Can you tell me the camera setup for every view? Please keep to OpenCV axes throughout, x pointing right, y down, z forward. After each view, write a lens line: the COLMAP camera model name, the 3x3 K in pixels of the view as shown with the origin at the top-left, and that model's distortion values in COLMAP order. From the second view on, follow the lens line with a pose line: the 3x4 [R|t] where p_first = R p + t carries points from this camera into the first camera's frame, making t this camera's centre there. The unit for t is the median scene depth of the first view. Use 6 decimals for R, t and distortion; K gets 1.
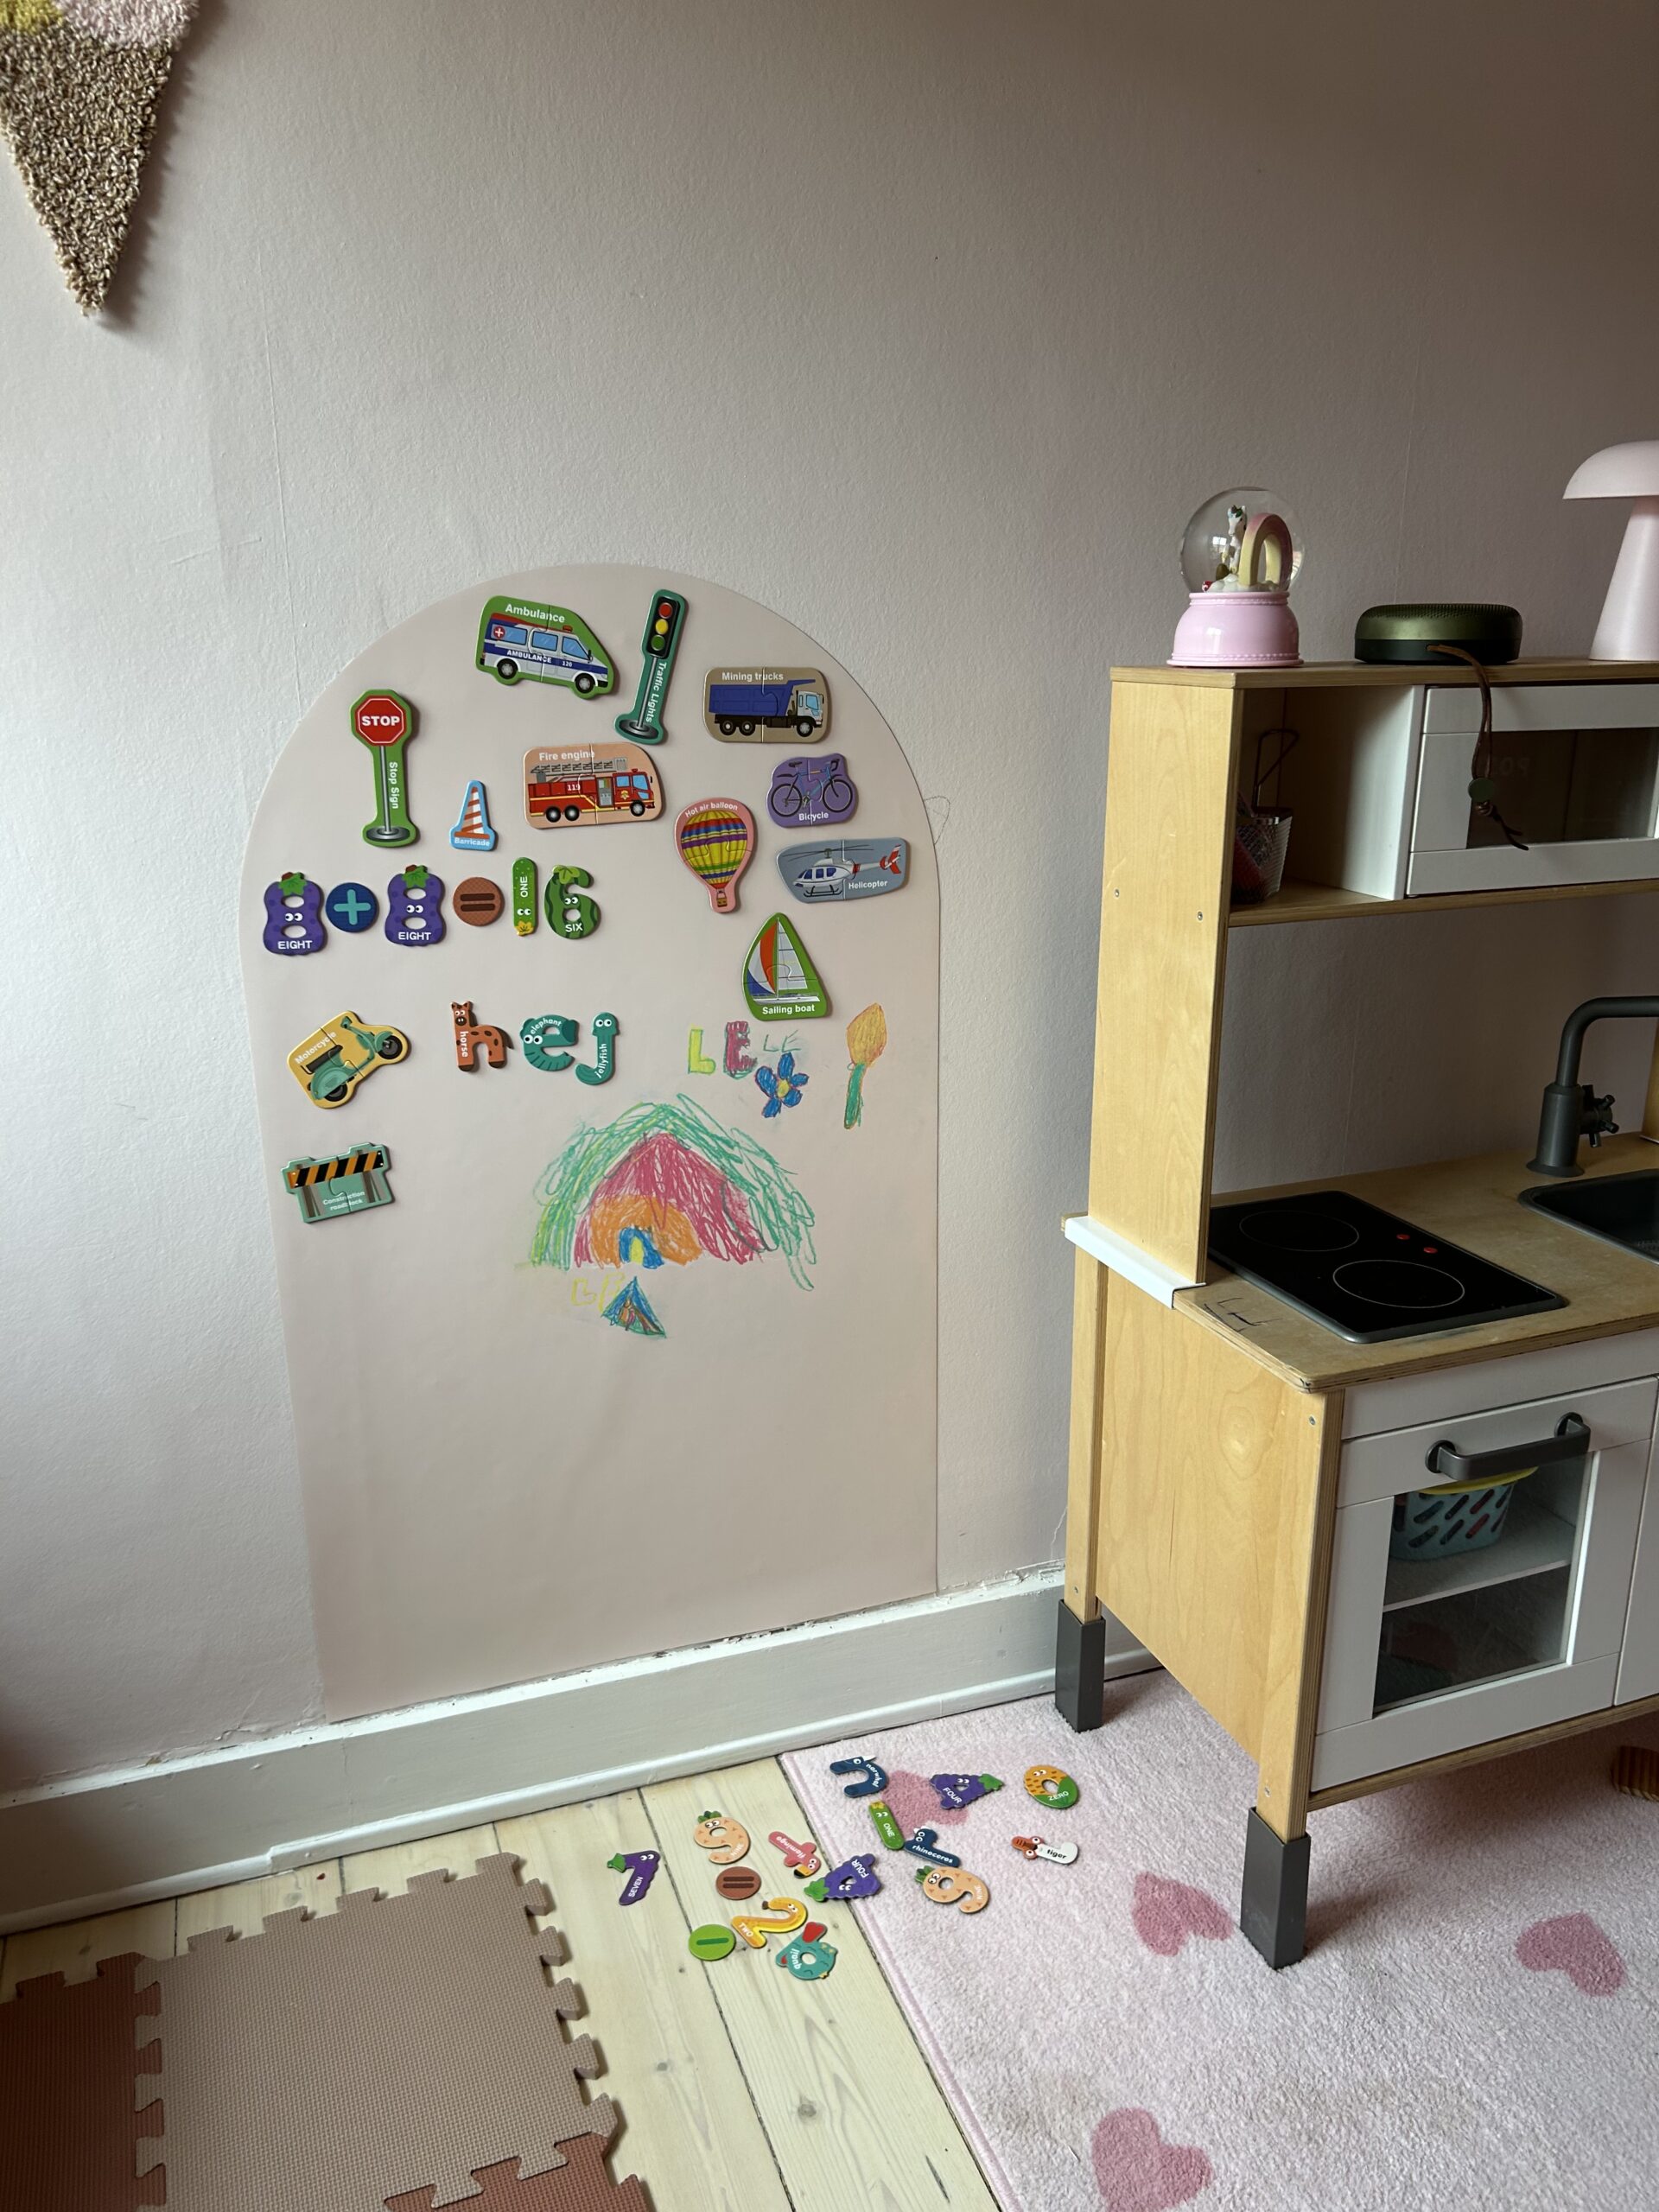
lens RADIAL K [[1712.7, 0, 818.6], [0, 1712.7, 1108.3], [0, 0, 1]] dist [0.056974, -0.077753]
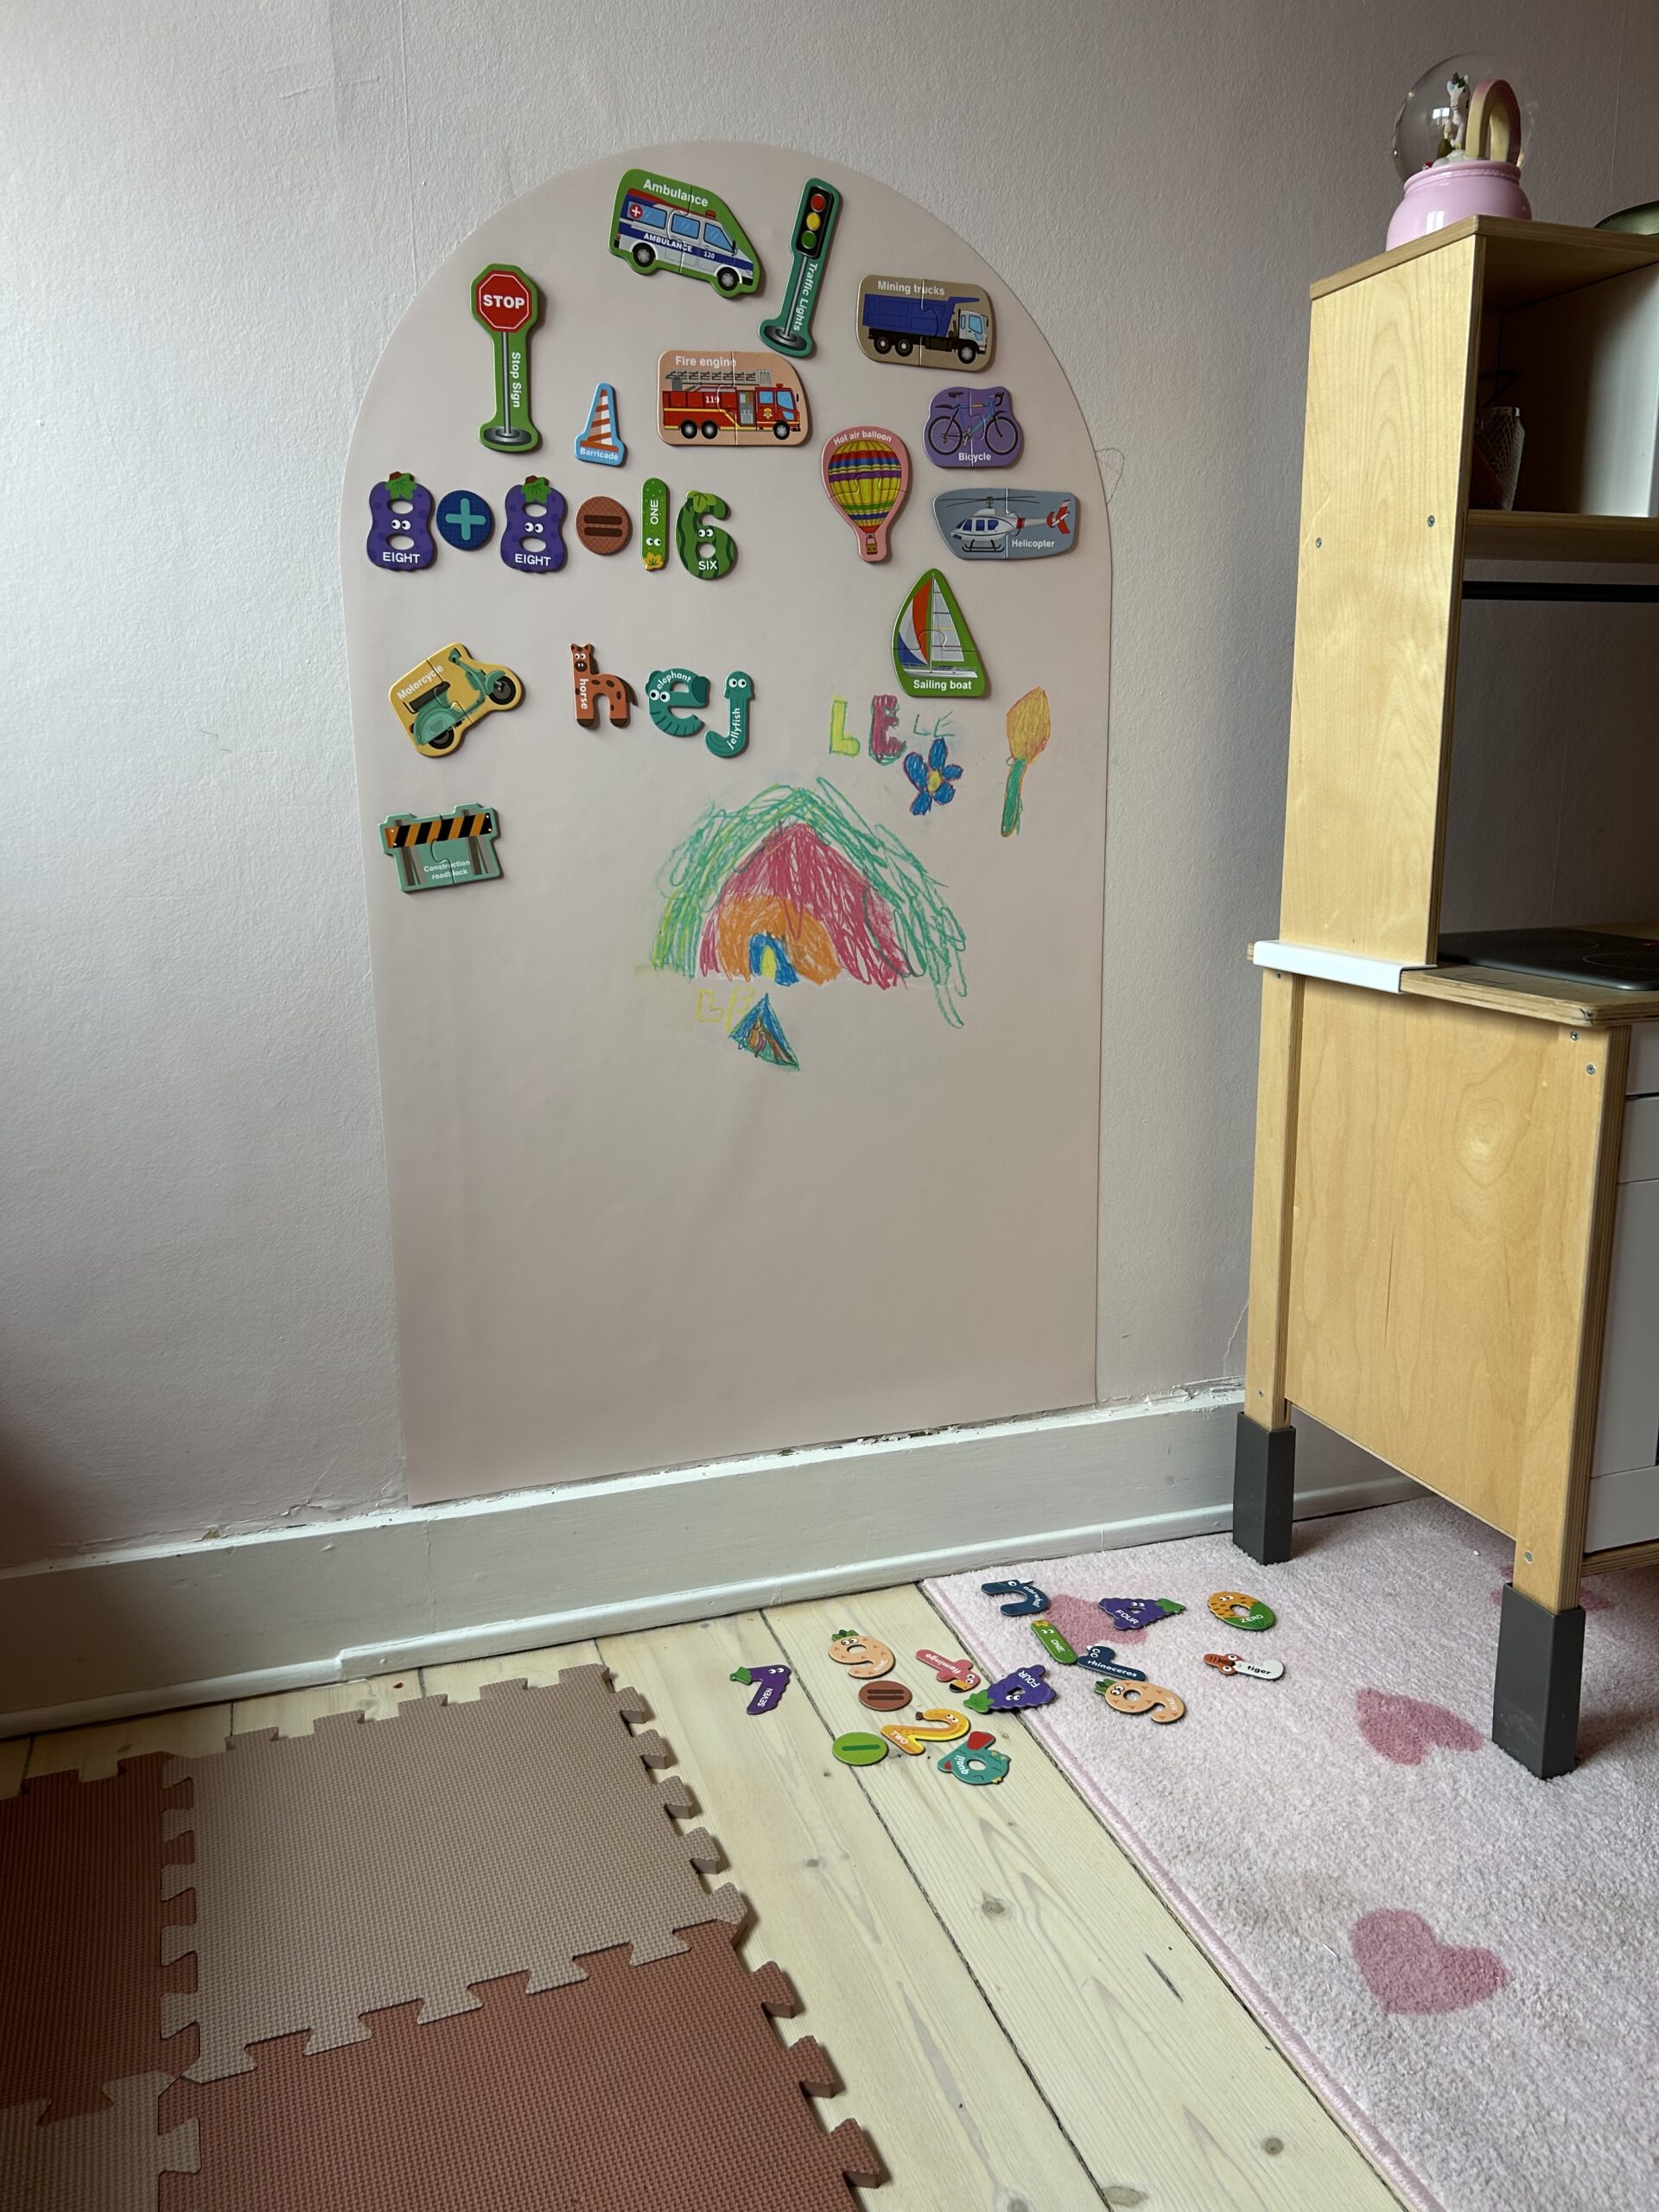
lens RADIAL K [[1712.7, 0, 806.1], [0, 1712.7, 1100.9], [0, 0, 1]] dist [0.056974, -0.077753]
pose [[0.999661, 0.001598, -0.025981, -0.068324], [-0.003761, 0.996506, -0.083431, 0.243433], [0.025757, 0.083500, 0.996175, 0.136206]]
